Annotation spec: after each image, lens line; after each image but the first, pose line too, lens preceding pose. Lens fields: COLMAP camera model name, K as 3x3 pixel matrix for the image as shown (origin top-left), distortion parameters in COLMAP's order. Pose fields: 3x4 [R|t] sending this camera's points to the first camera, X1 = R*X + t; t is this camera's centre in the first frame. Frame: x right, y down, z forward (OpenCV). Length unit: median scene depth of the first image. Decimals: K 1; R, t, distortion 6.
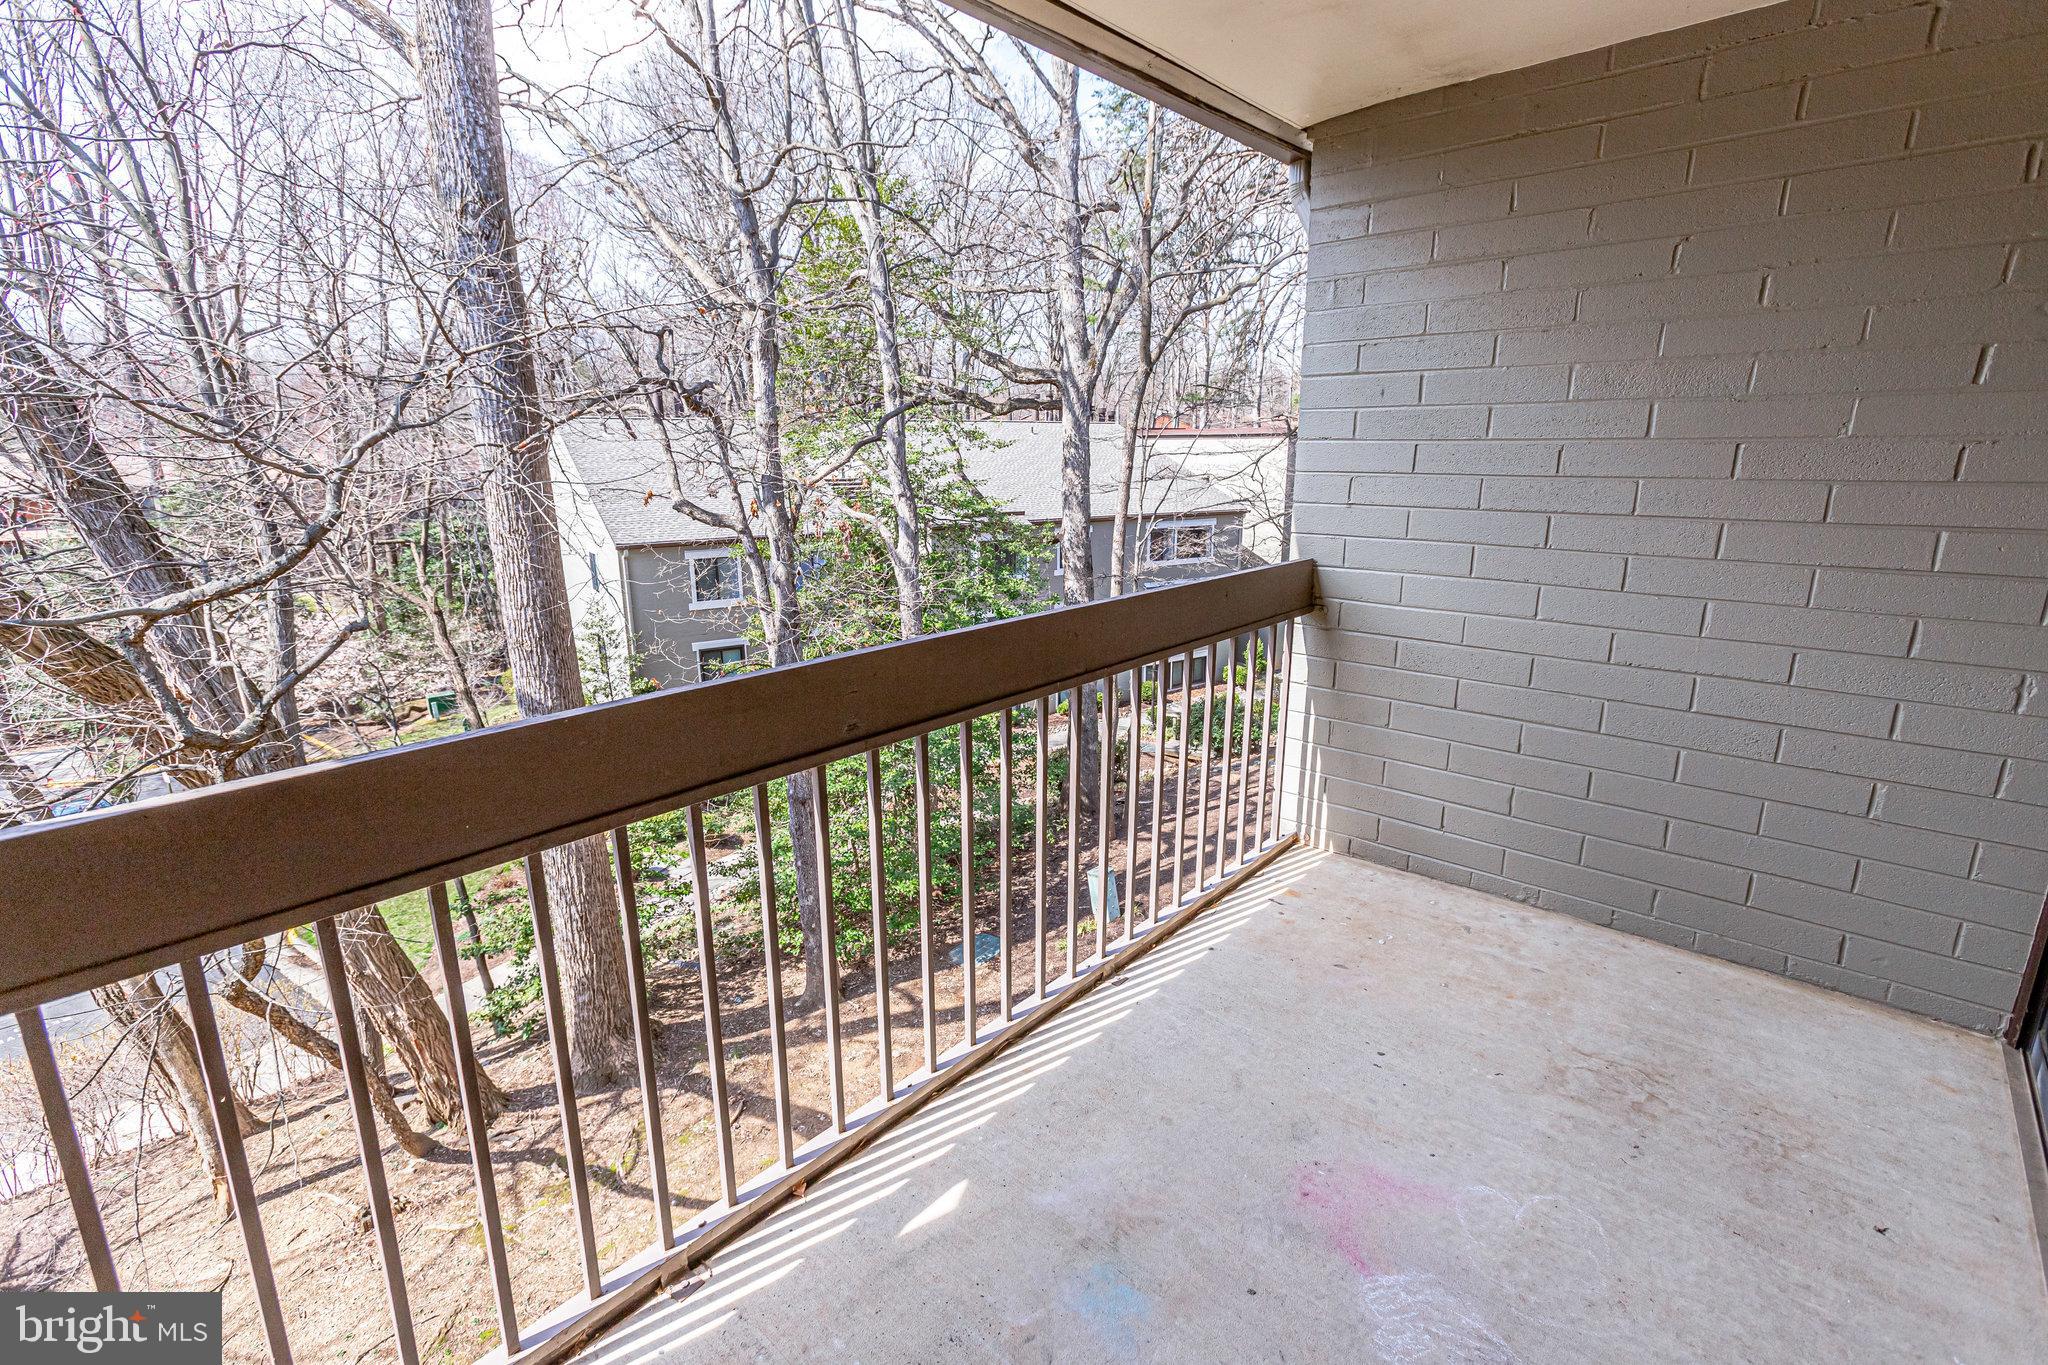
lens RADIAL K [[957.5, 0, 1024.0], [0, 957.5, 682.5], [0, 0, 1]] dist [-0.011160, 0.000334]
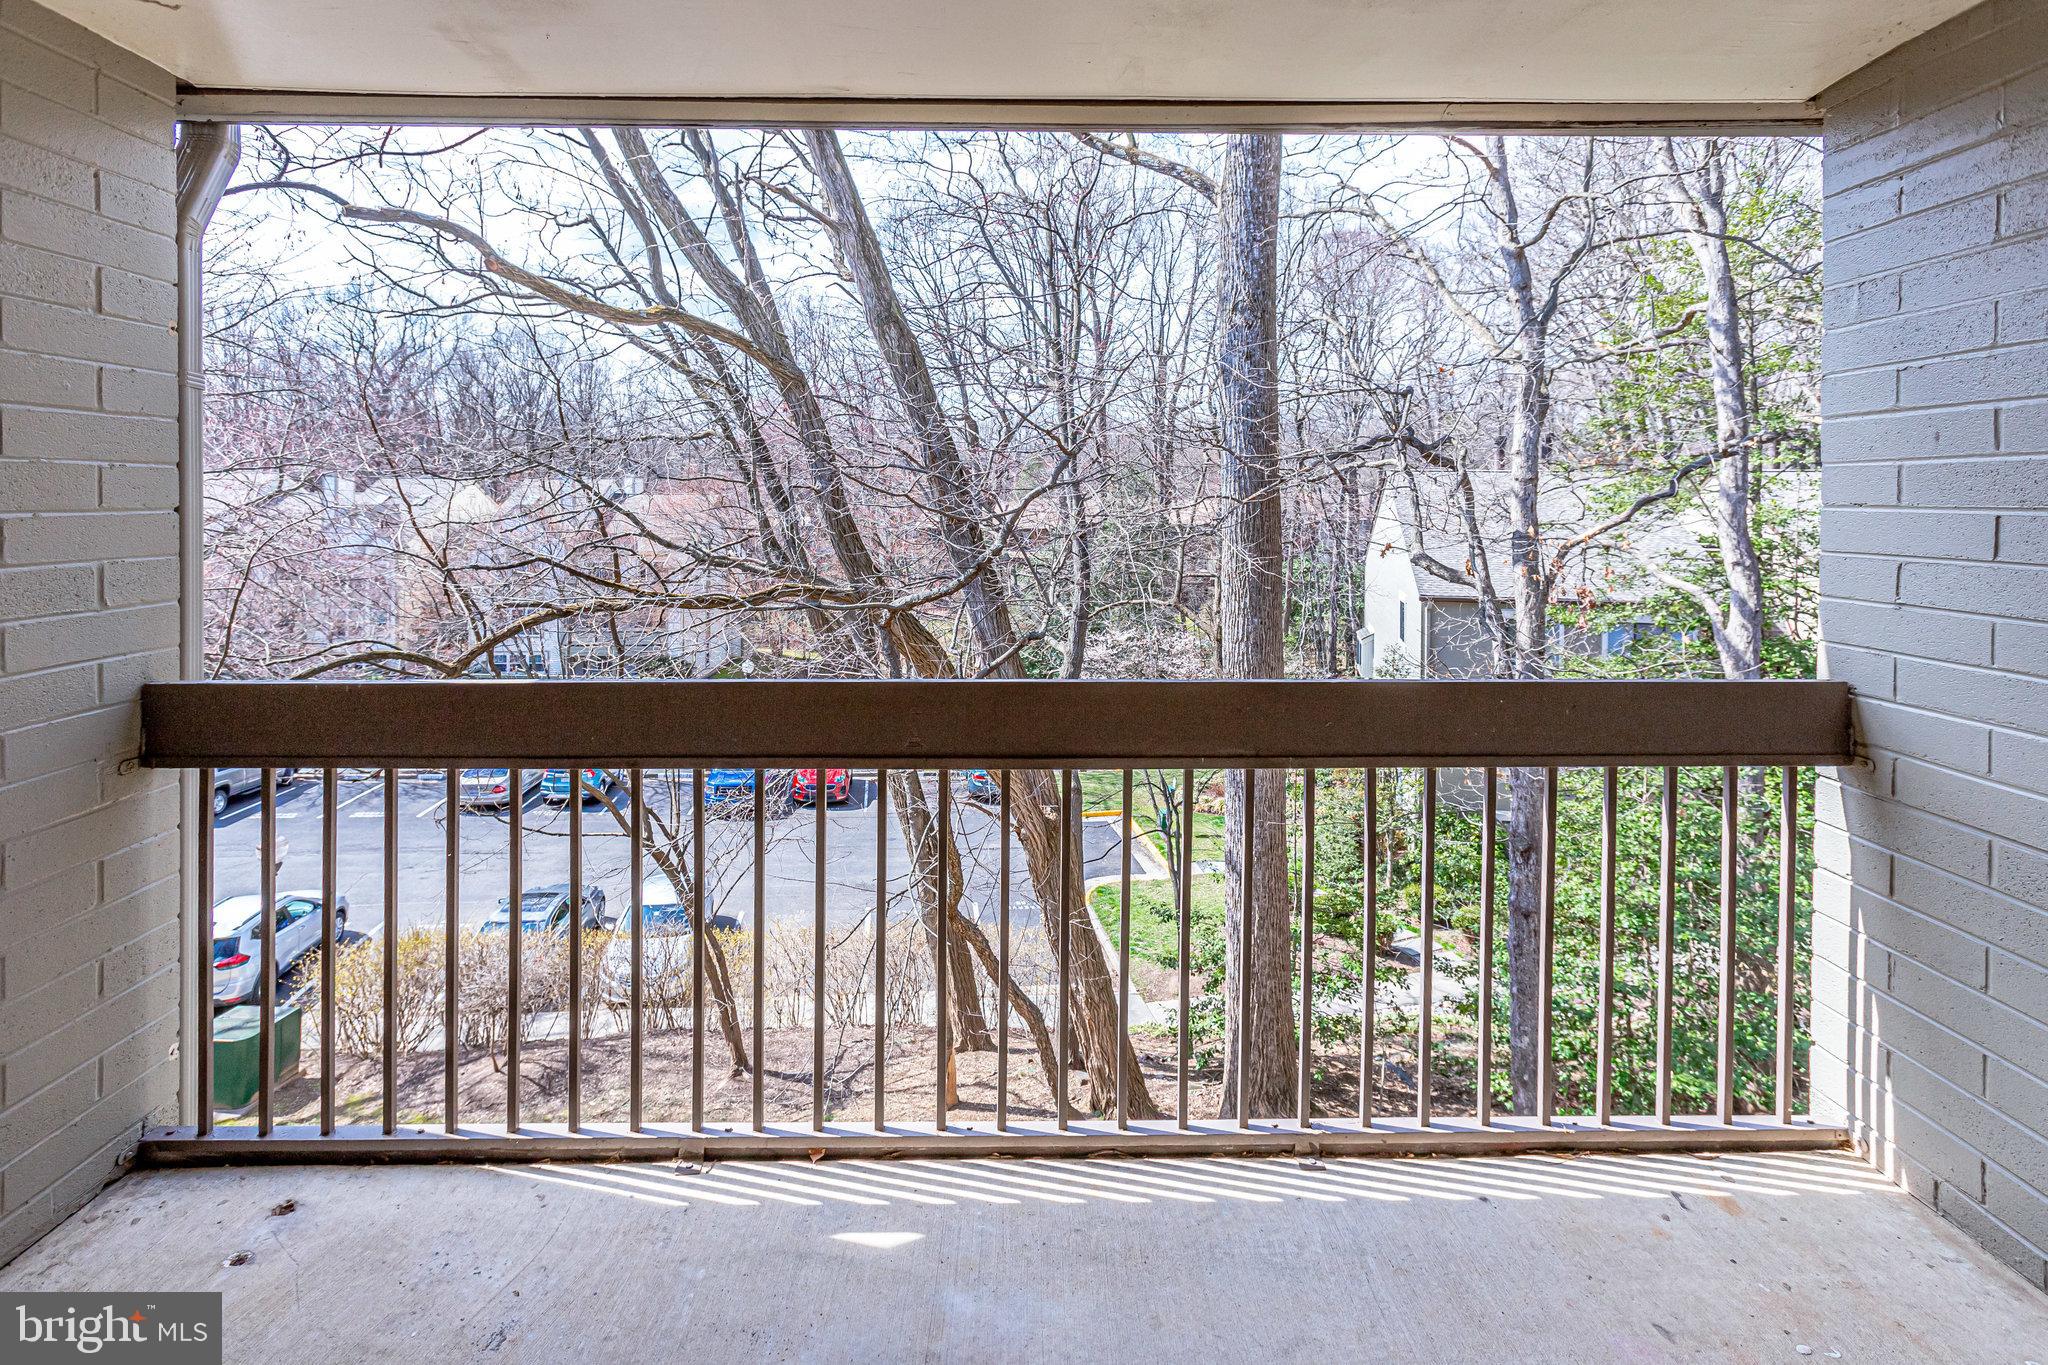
lens RADIAL K [[984.1, 0, 1025.9], [0, 984.1, 495.6], [0, 0, 1]] dist [0.002754, 0.000515]
pose [[0.679424, 0.006270, -0.733719, 0.394870], [-0.184030, 0.969457, -0.162127, -0.037480], [0.710293, 0.245179, 0.659827, 0.115062]]
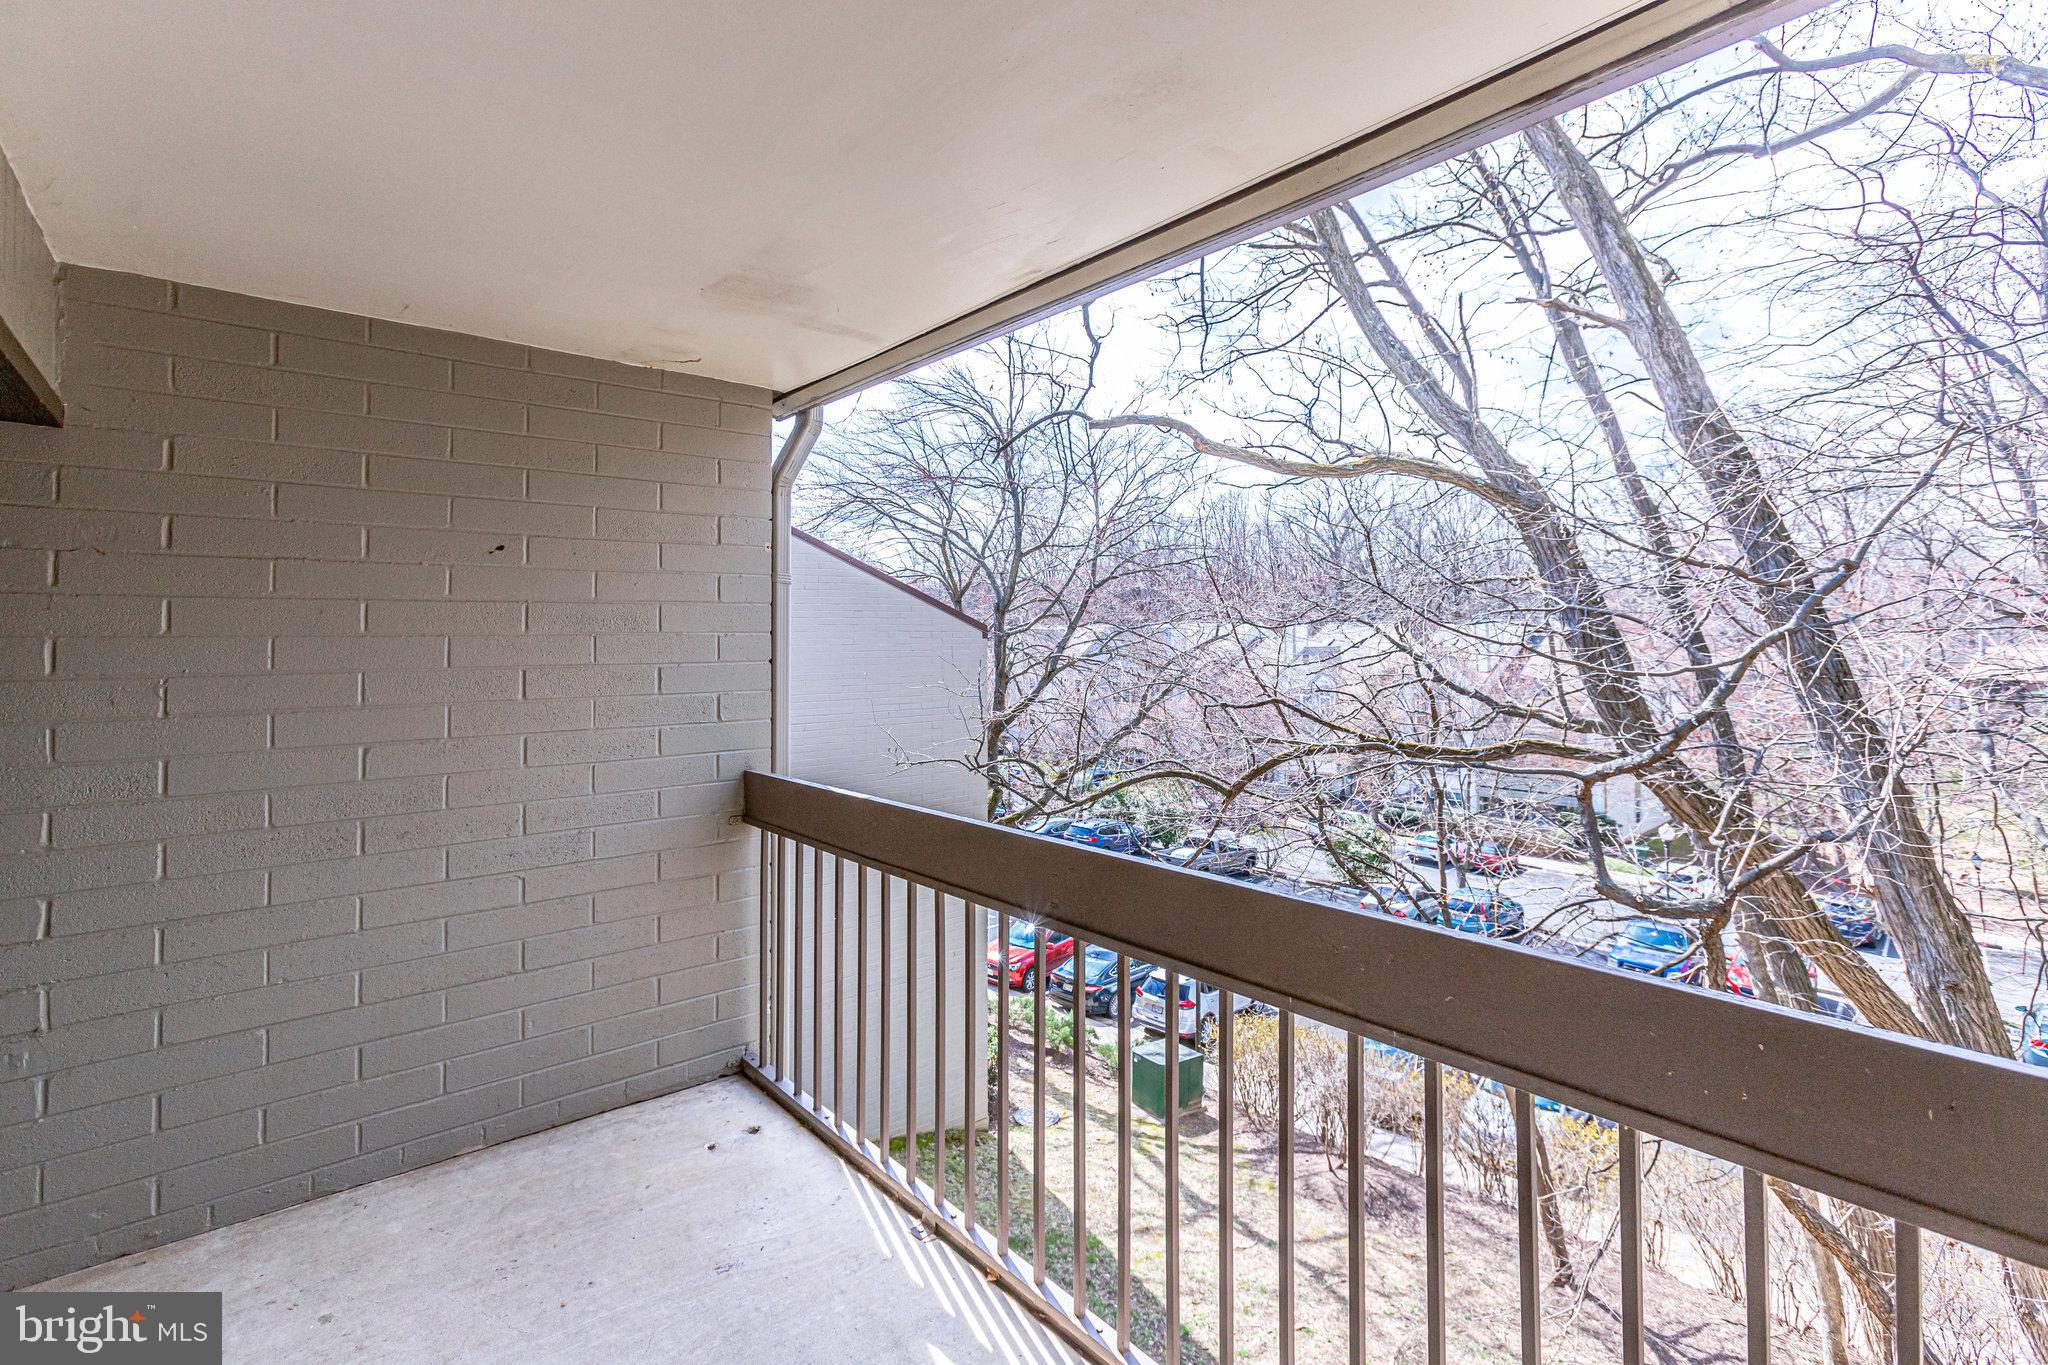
lens RADIAL K [[973.5, 0, 1025.6], [0, 973.5, 623.4], [0, 0, 1]] dist [0.004255, 0.000438]
pose [[-0.127786, -0.011341, -0.991737, 0.498524], [-0.238171, 0.971026, 0.019584, -0.148580], [0.962780, 0.238706, -0.126785, 0.508018]]
